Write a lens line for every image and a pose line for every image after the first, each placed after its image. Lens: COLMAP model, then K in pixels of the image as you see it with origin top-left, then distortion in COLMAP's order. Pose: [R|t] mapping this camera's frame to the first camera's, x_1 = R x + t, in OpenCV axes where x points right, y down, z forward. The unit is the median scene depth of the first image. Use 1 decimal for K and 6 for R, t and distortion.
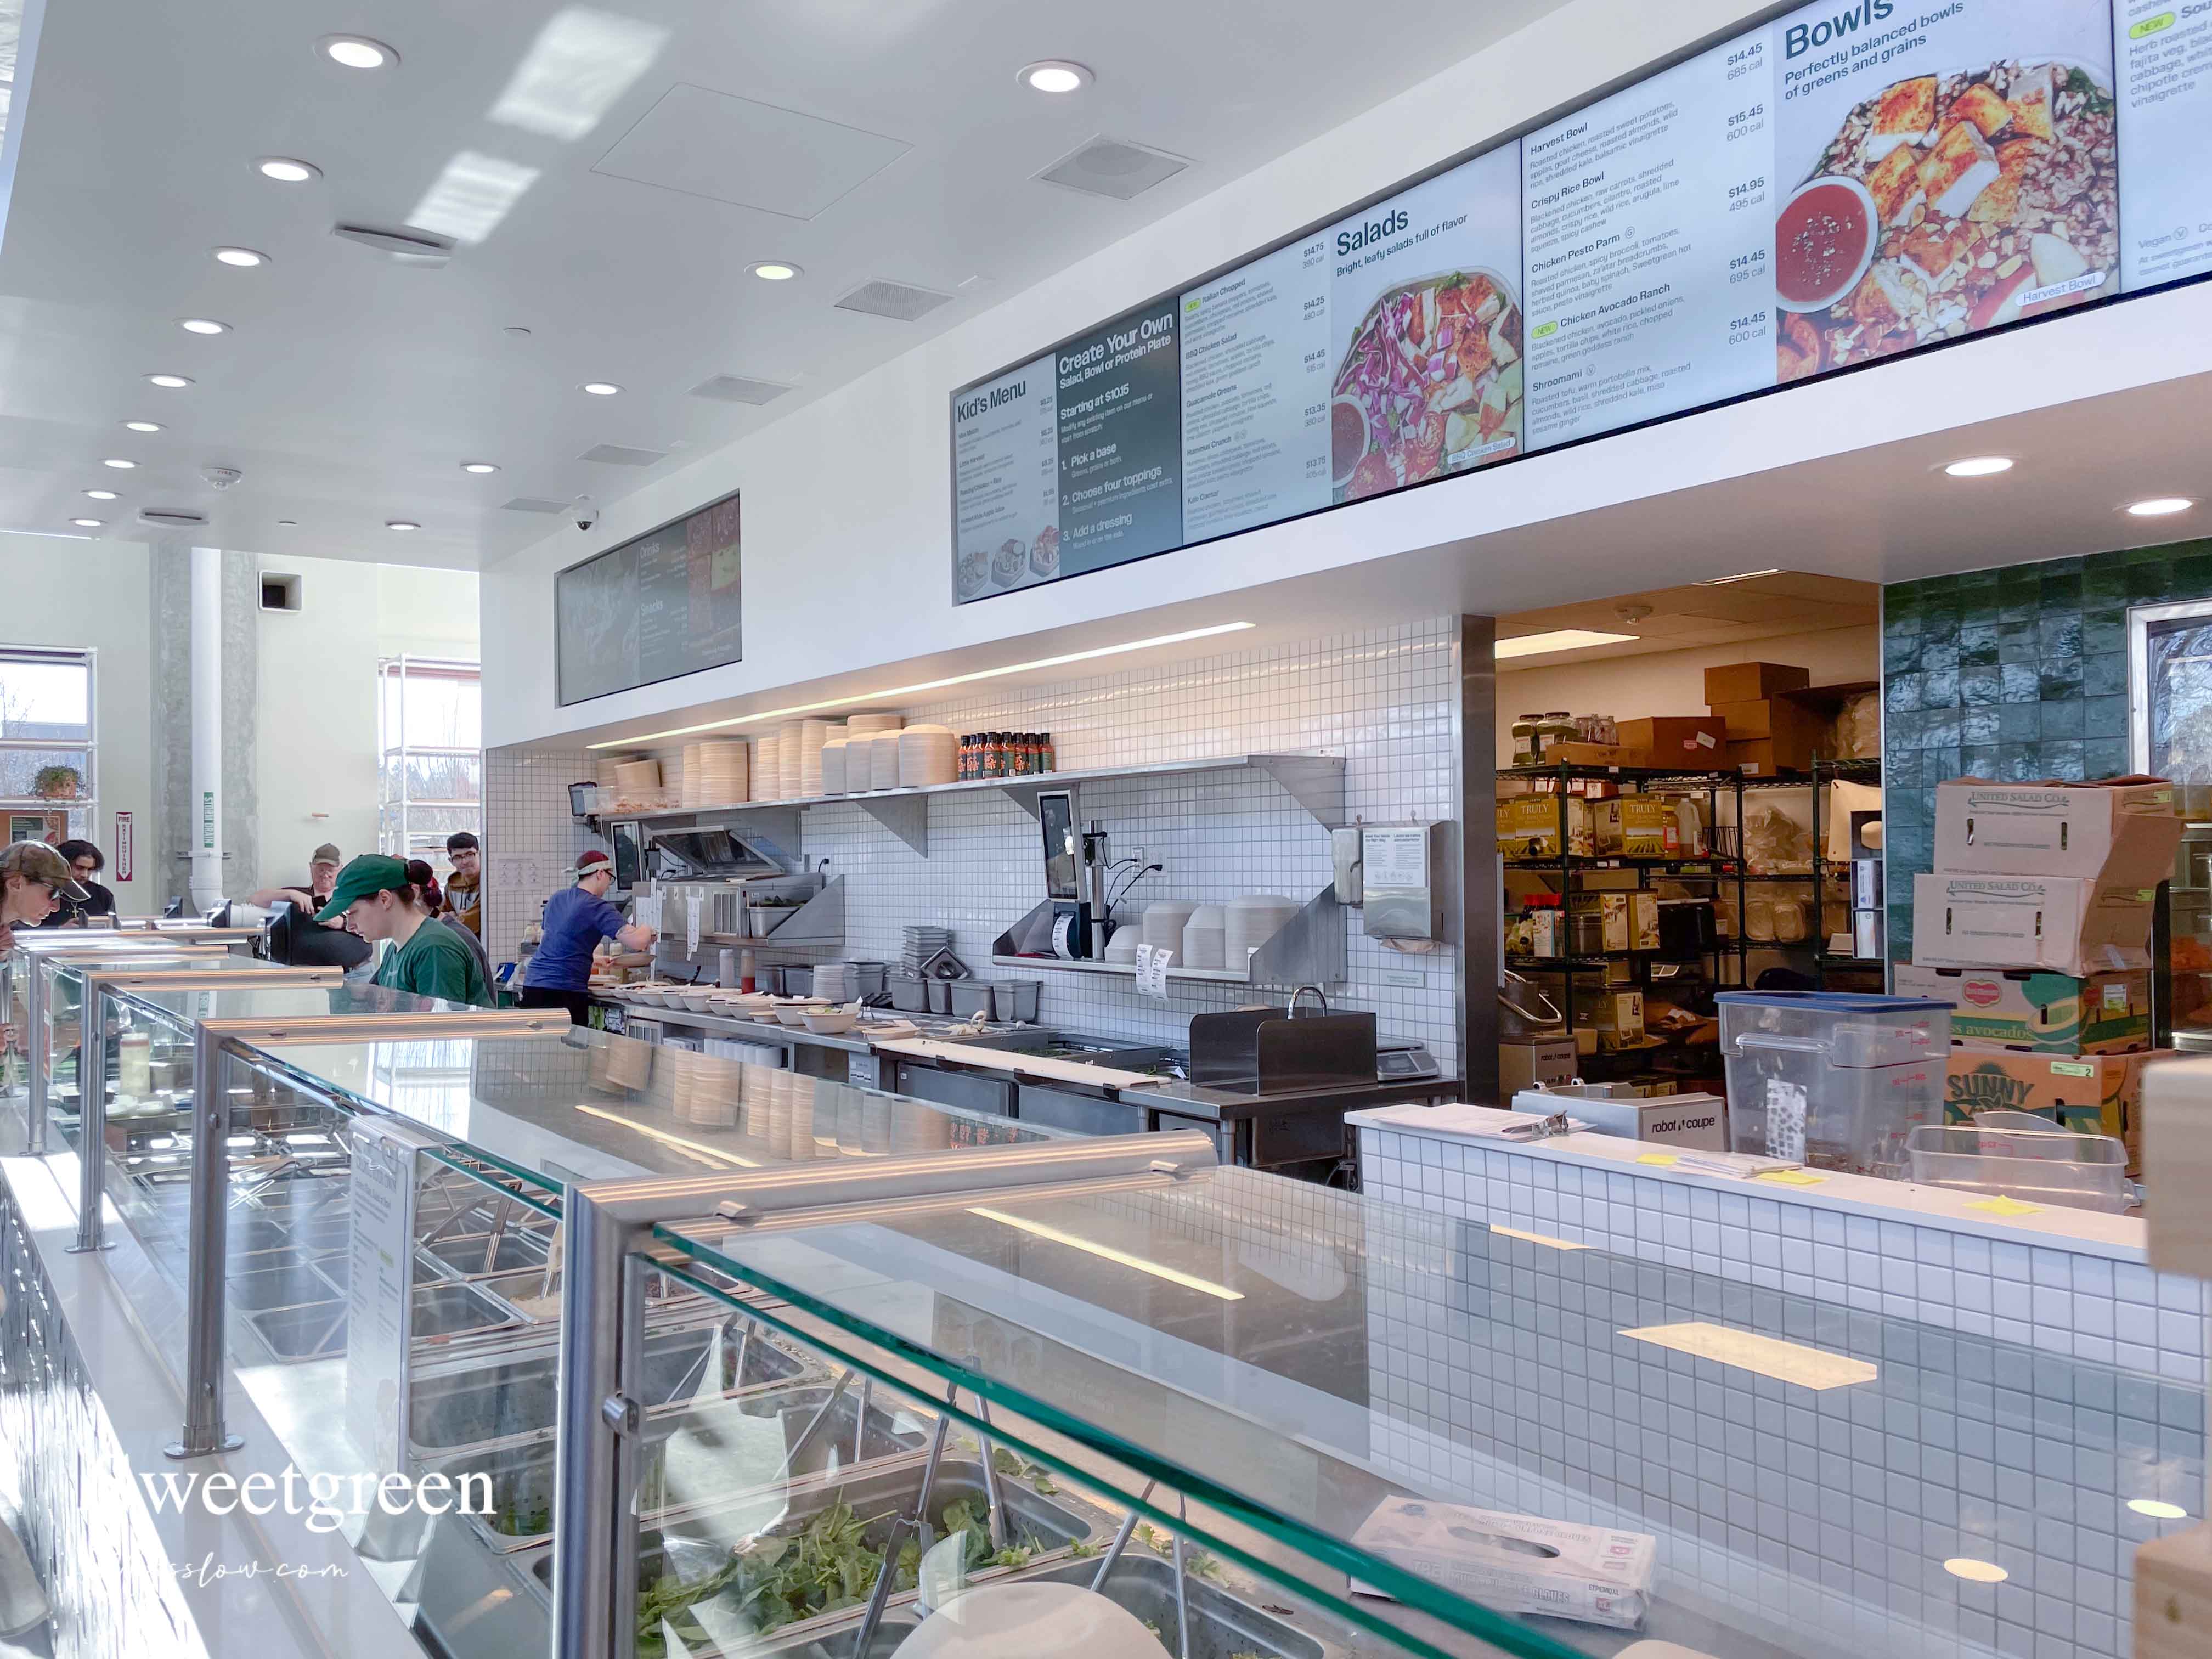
lens RADIAL K [[1731.3, 0, 1088.0], [0, 1731.3, 885.0], [0, 0, 1]] dist [0.063796, -0.099035]
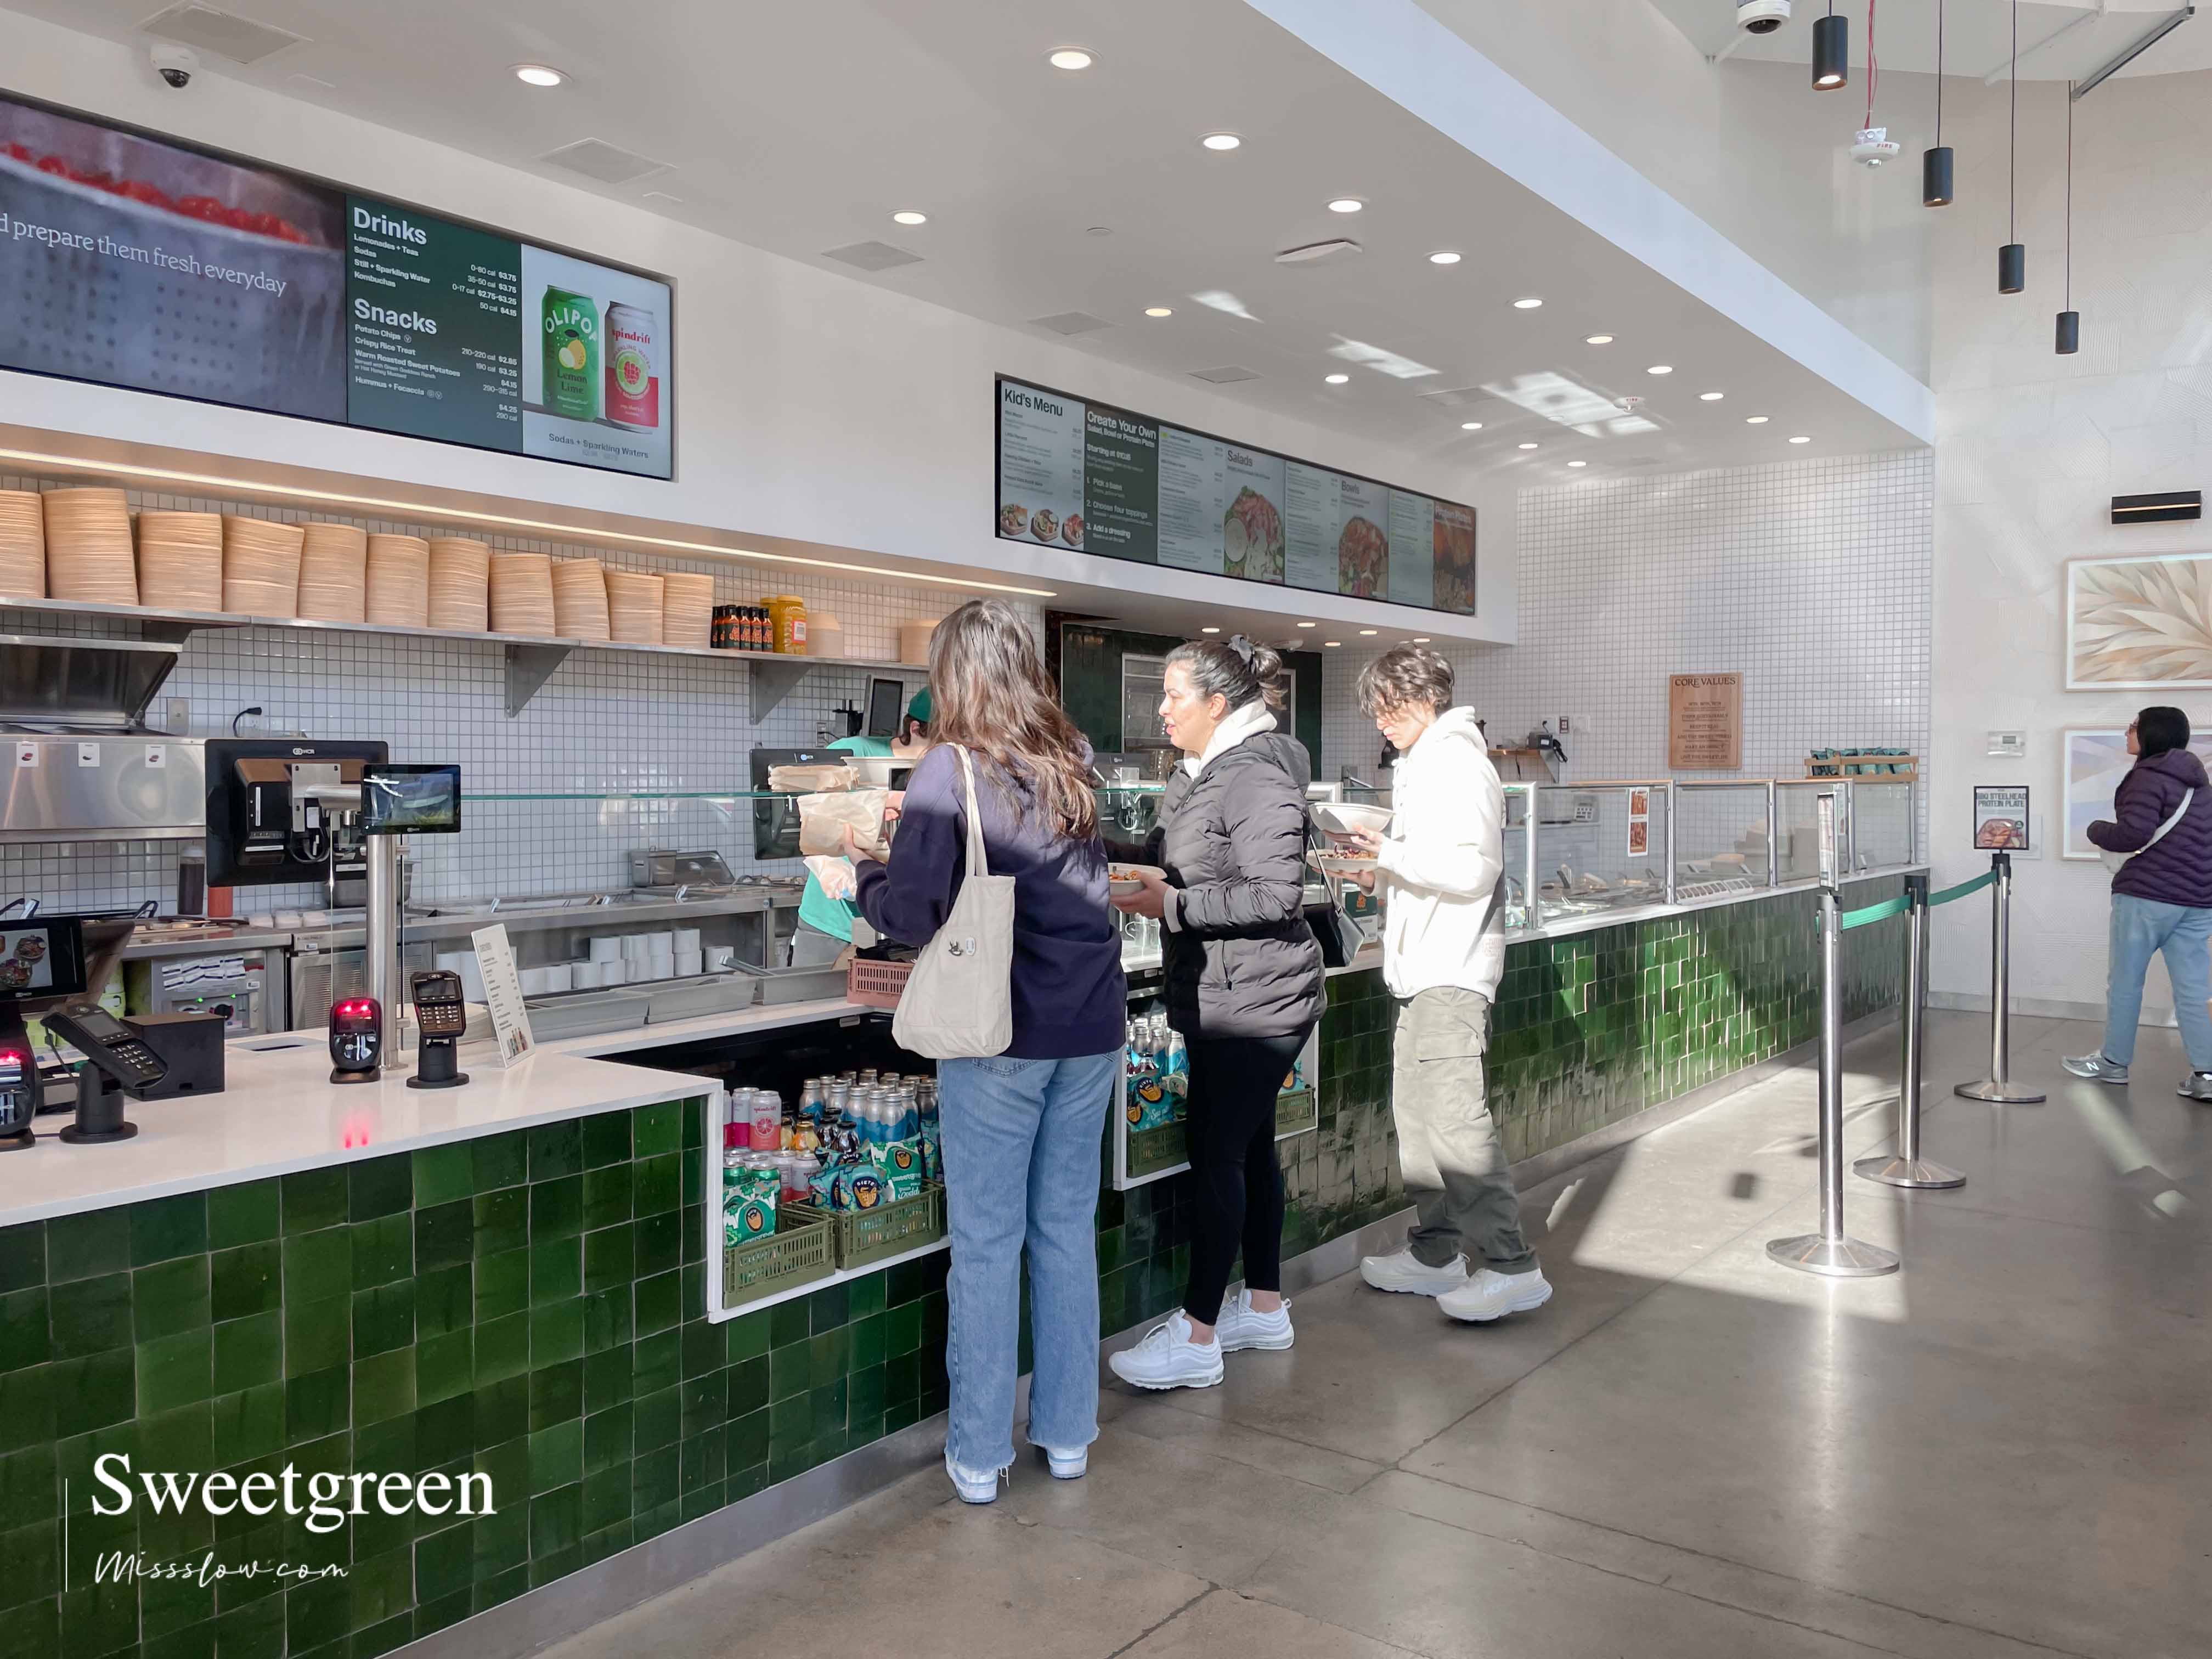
lens RADIAL K [[1731.3, 0, 1110.2], [0, 1731.3, 820.3], [0, 0, 1]] dist [0.063796, -0.099035]
pose [[-0.319590, -0.023252, 0.947271, -1.481845], [0.001817, 0.999682, 0.025151, 0.022008], [-0.947554, 0.009759, -0.319446, 1.469729]]
